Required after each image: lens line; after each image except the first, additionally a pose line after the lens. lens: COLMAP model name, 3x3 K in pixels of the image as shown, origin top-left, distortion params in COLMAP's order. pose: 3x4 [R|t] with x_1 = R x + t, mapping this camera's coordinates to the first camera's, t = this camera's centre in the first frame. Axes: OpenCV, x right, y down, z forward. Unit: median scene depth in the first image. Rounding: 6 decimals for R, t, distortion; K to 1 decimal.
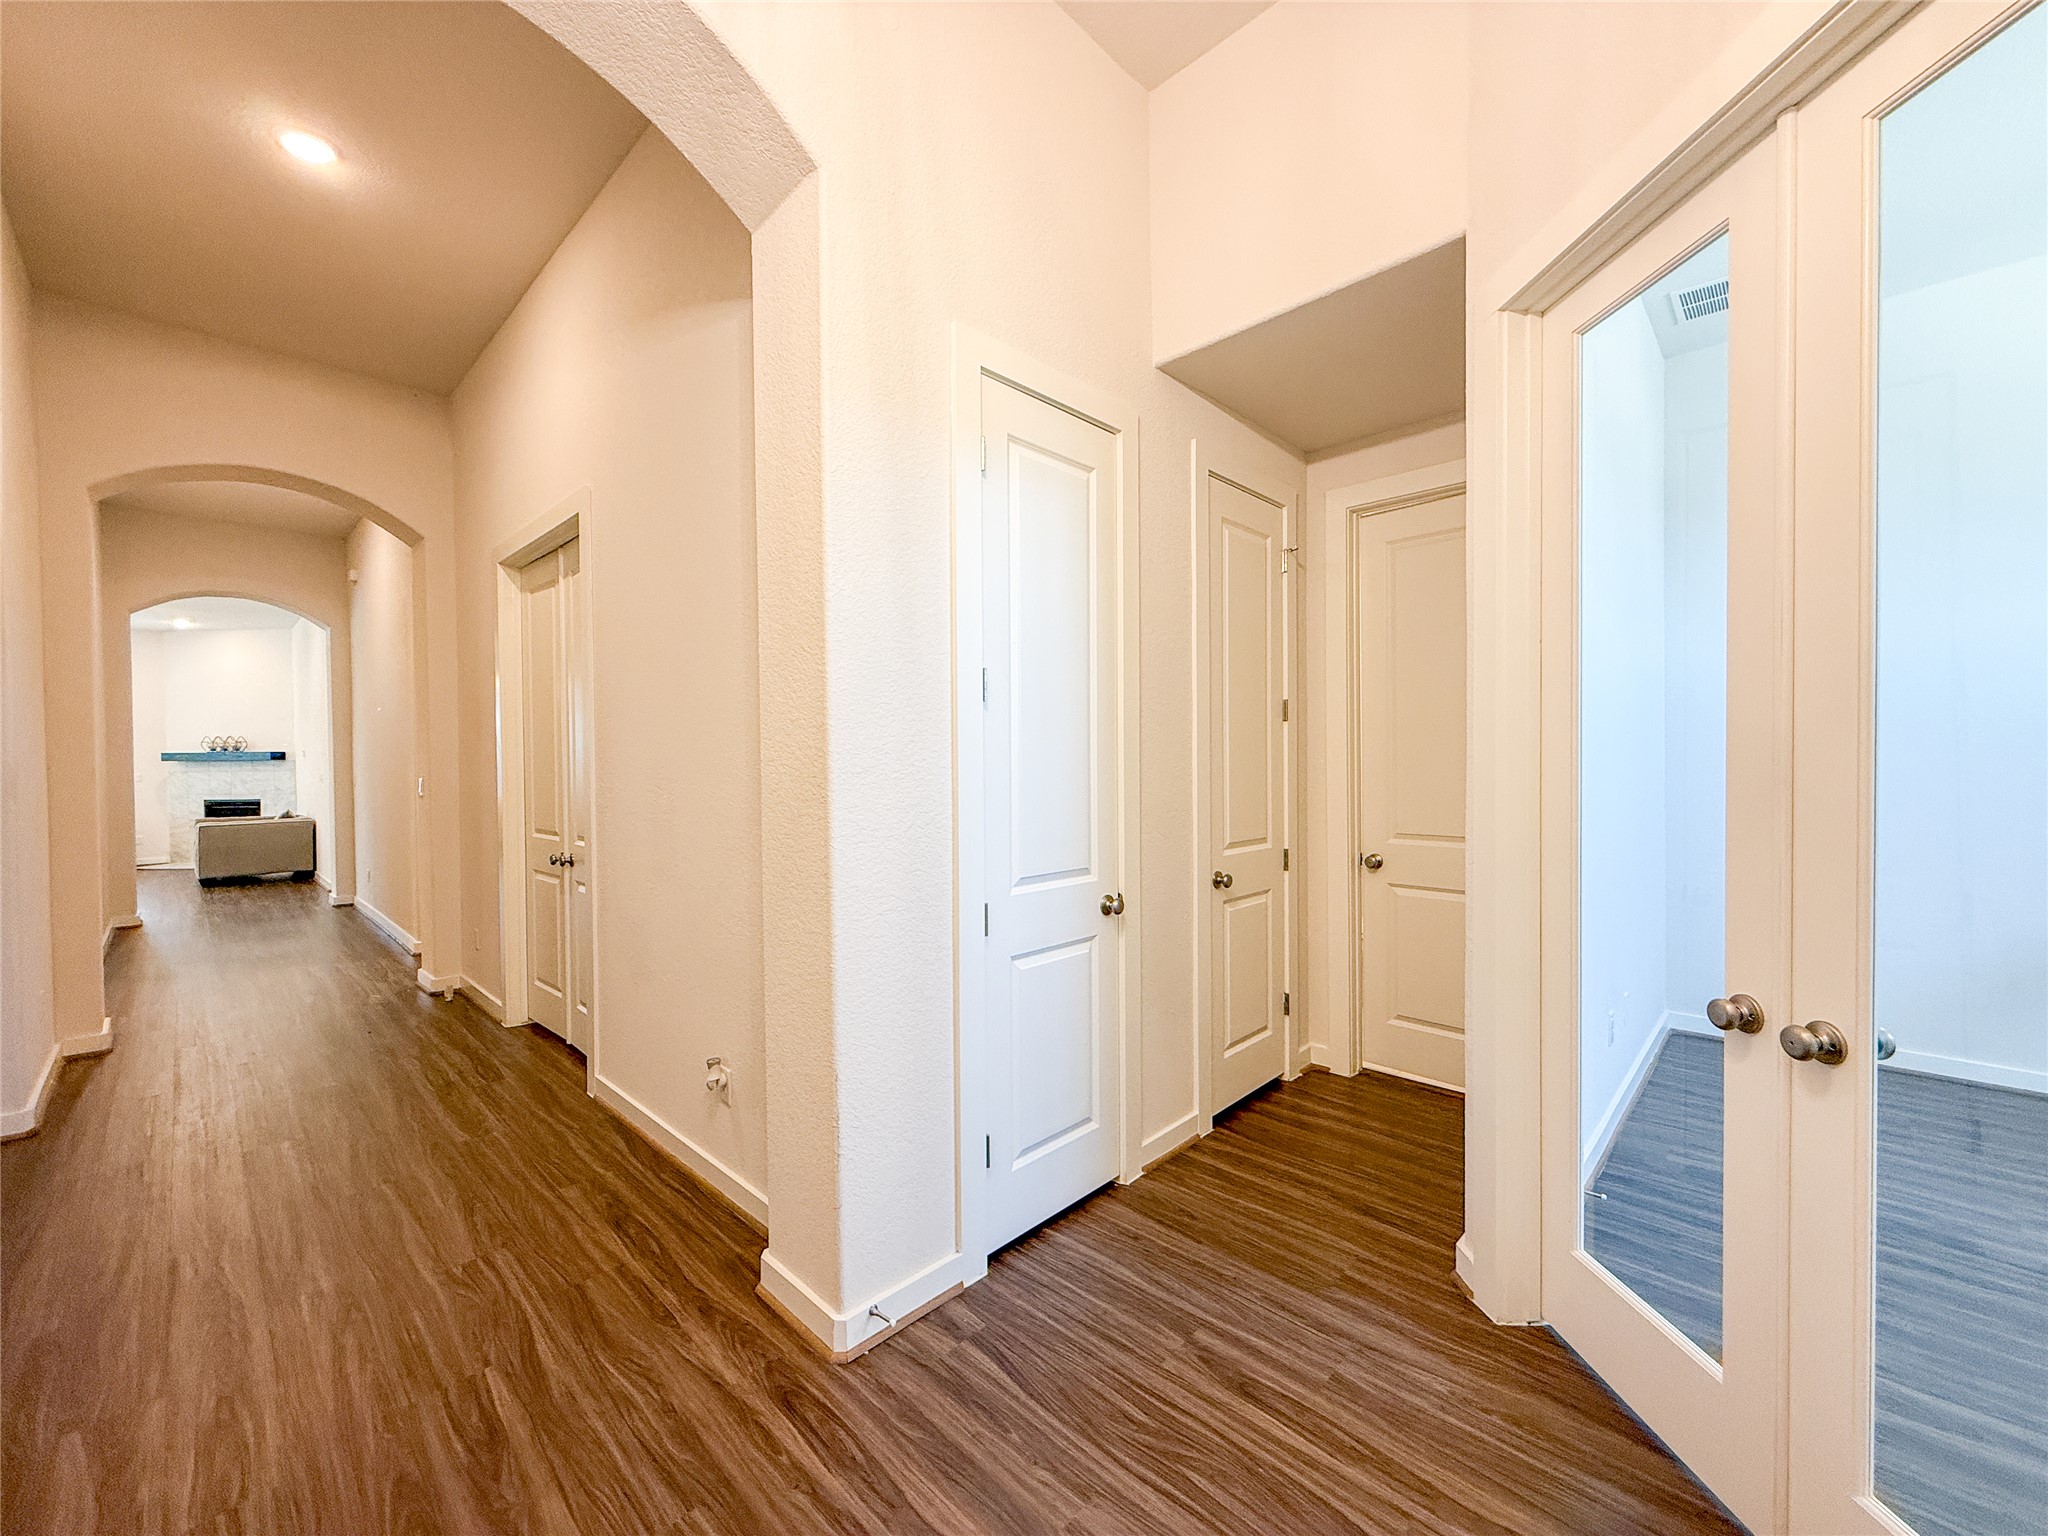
lens RADIAL K [[819.8, 0, 1020.9], [0, 819.8, 770.8], [0, 0, 1]] dist [-0.000095, -0.000388]
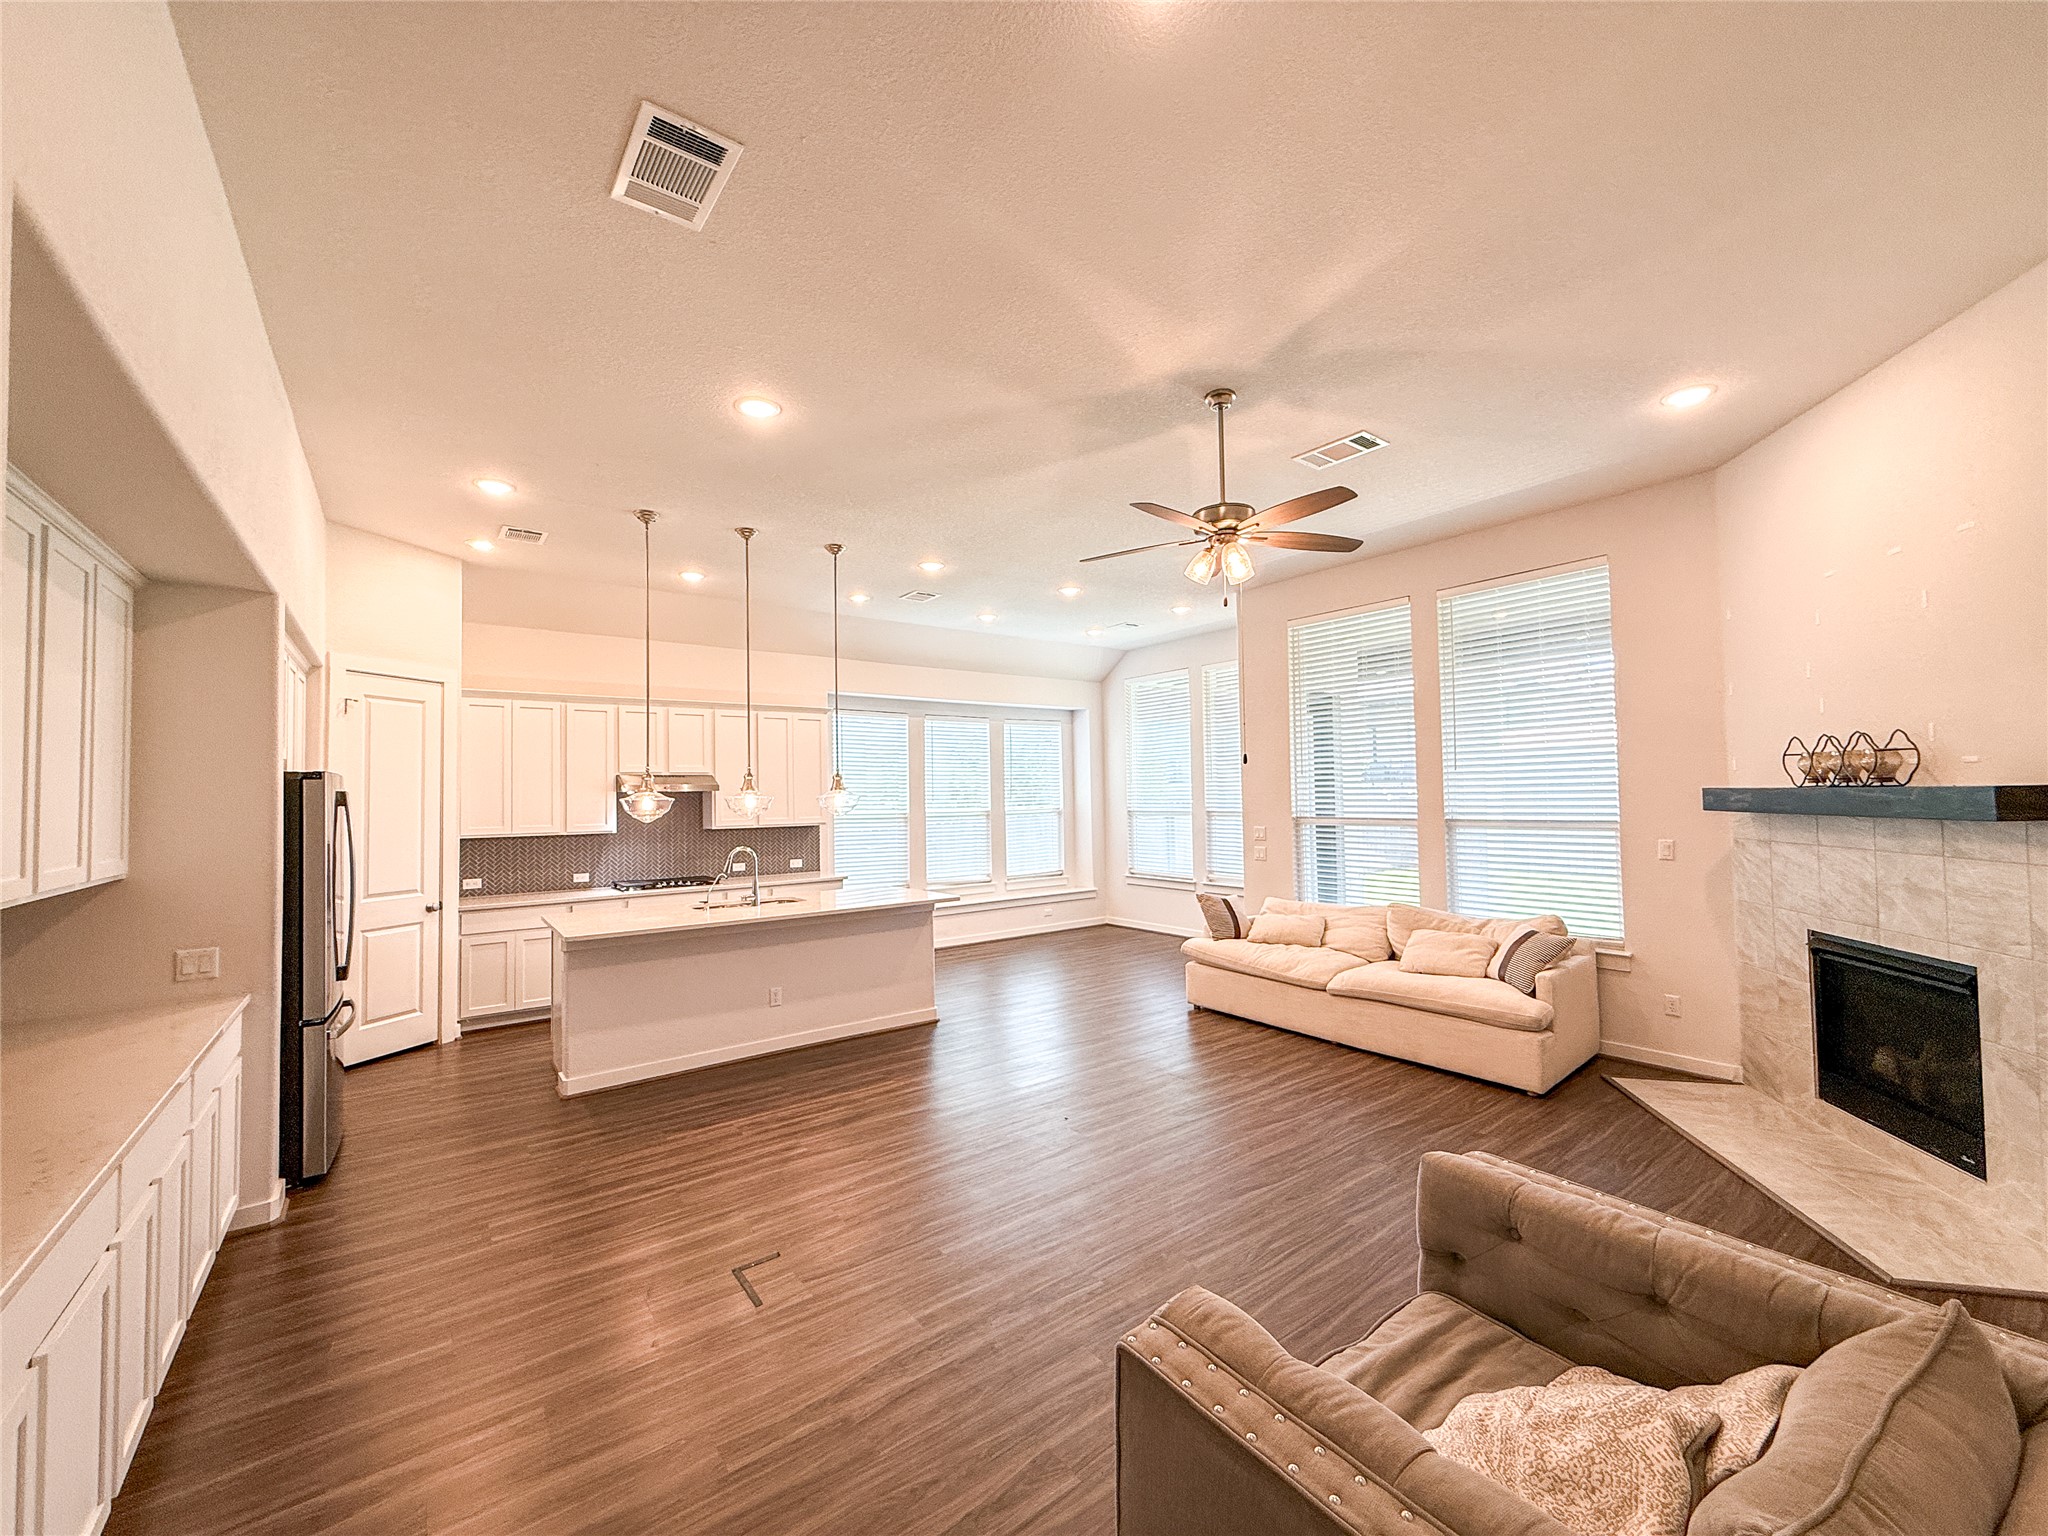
lens RADIAL K [[816.5, 0, 1020.5], [0, 816.5, 773.3], [0, 0, 1]] dist [0.000057, -0.000213]
pose [[-0.156615, -0.020682, -0.987443, -0.625182], [0.005658, 0.999746, -0.021837, -0.022402], [0.987644, -0.009006, -0.156458, 0.742462]]
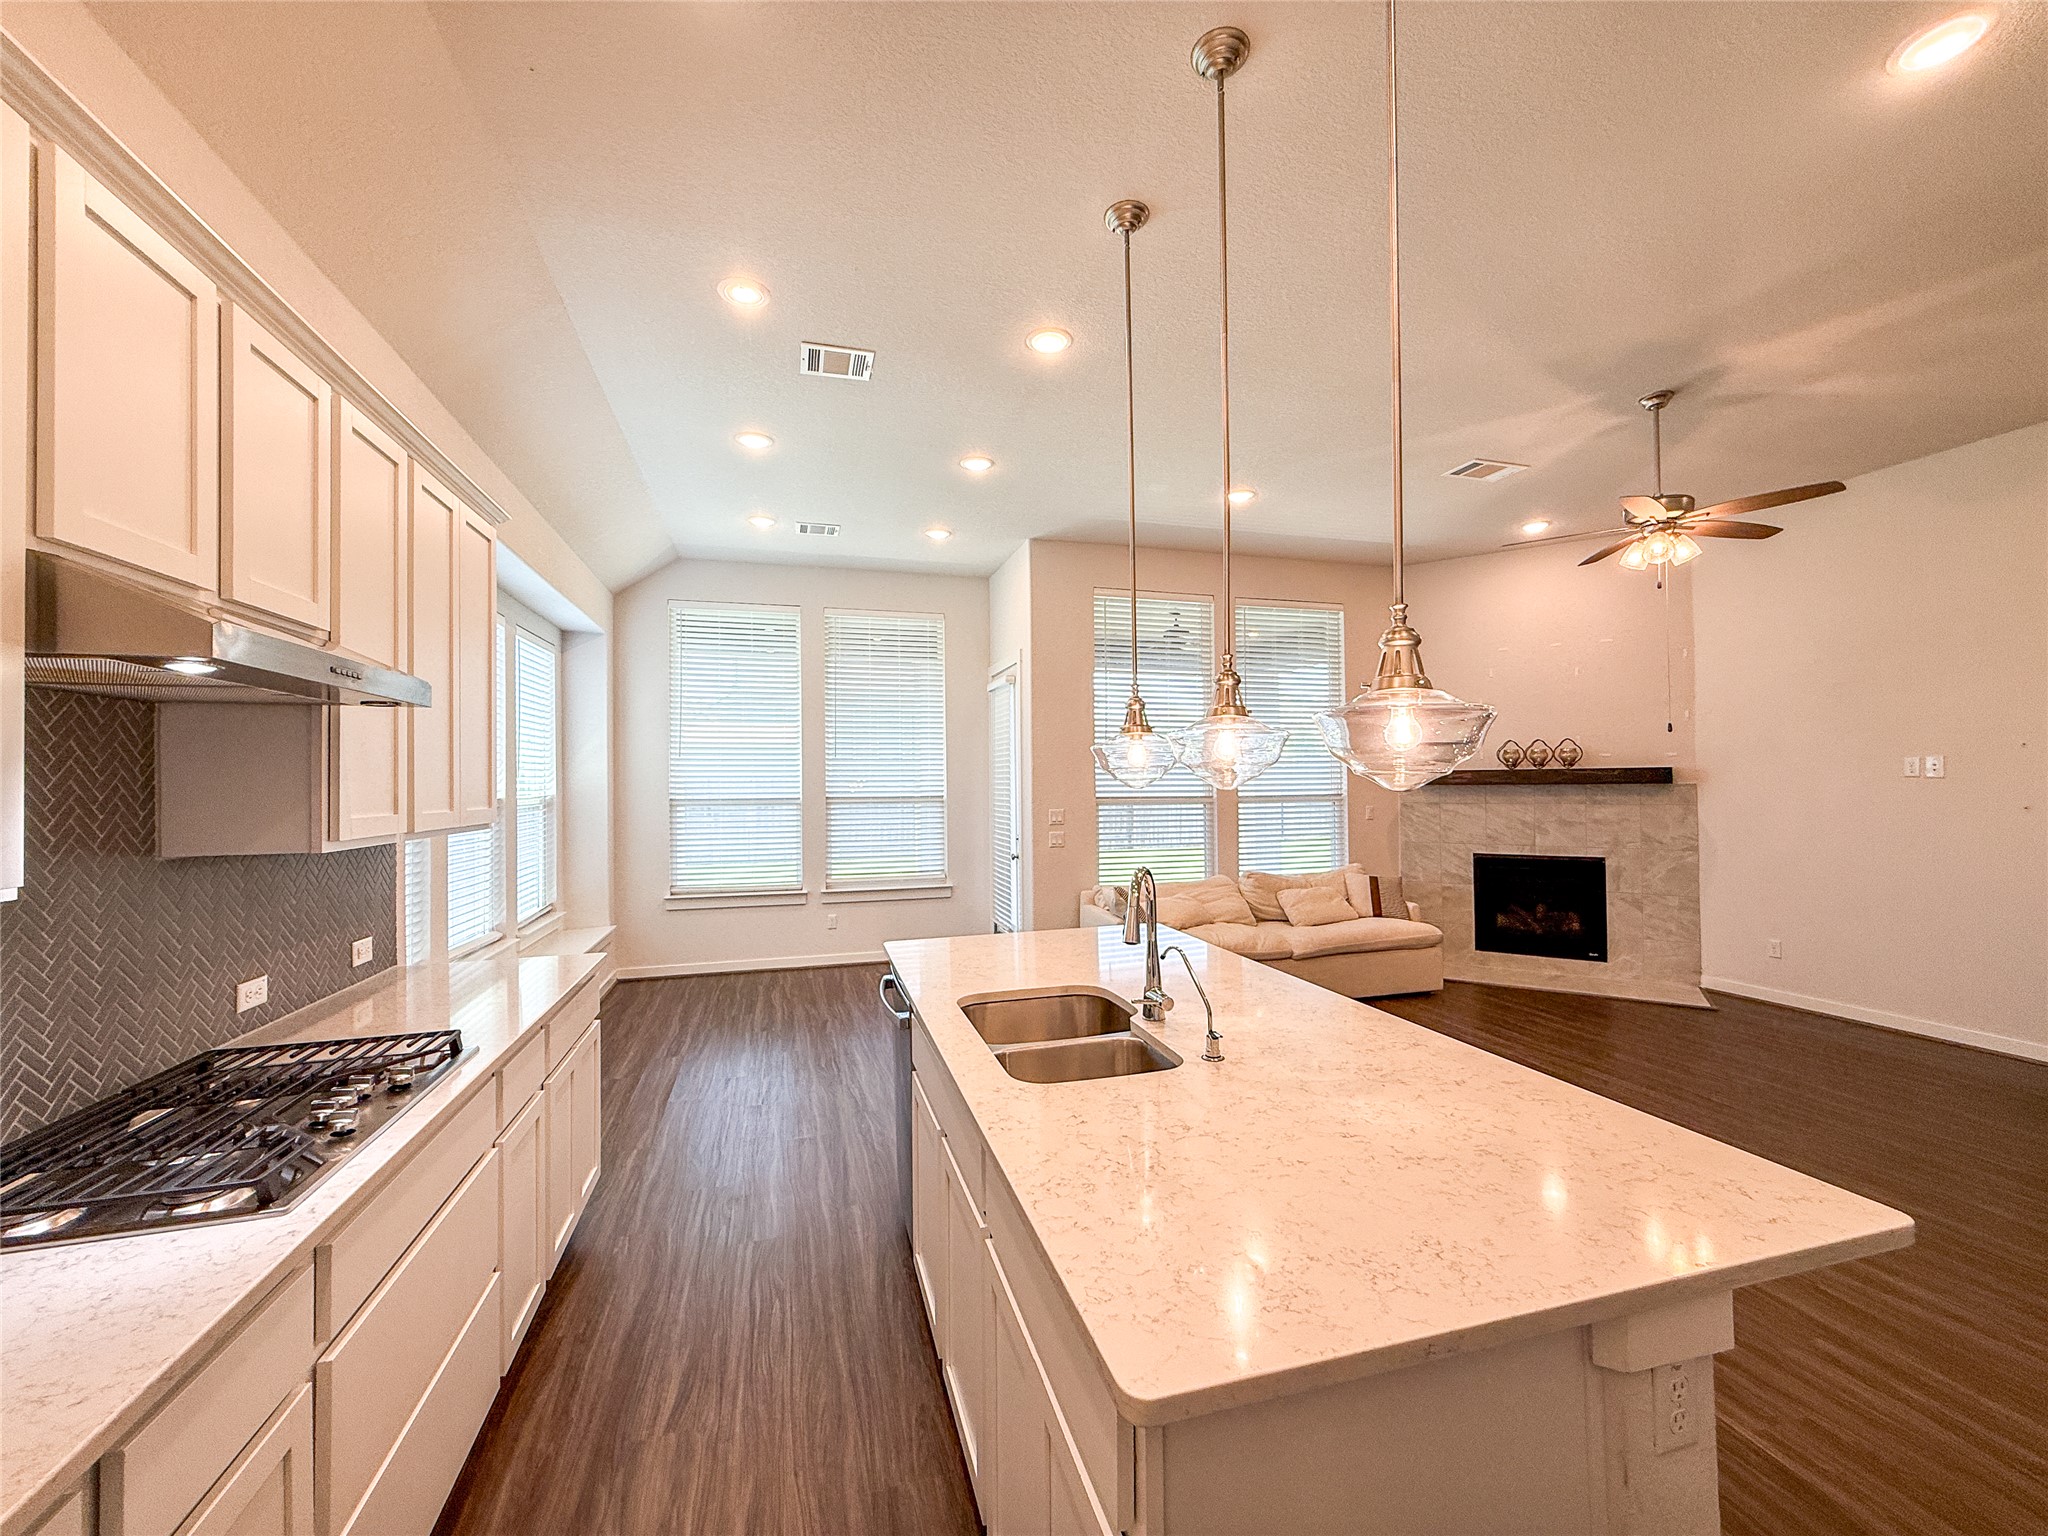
lens RADIAL K [[816.5, 0, 1020.5], [0, 816.5, 773.3], [0, 0, 1]] dist [0.000057, -0.000213]
pose [[0.866437, -0.009748, -0.499191, -0.991003], [-0.000485, 0.999793, -0.020364, -0.008361], [0.499286, 0.017886, 0.866253, 0.356633]]
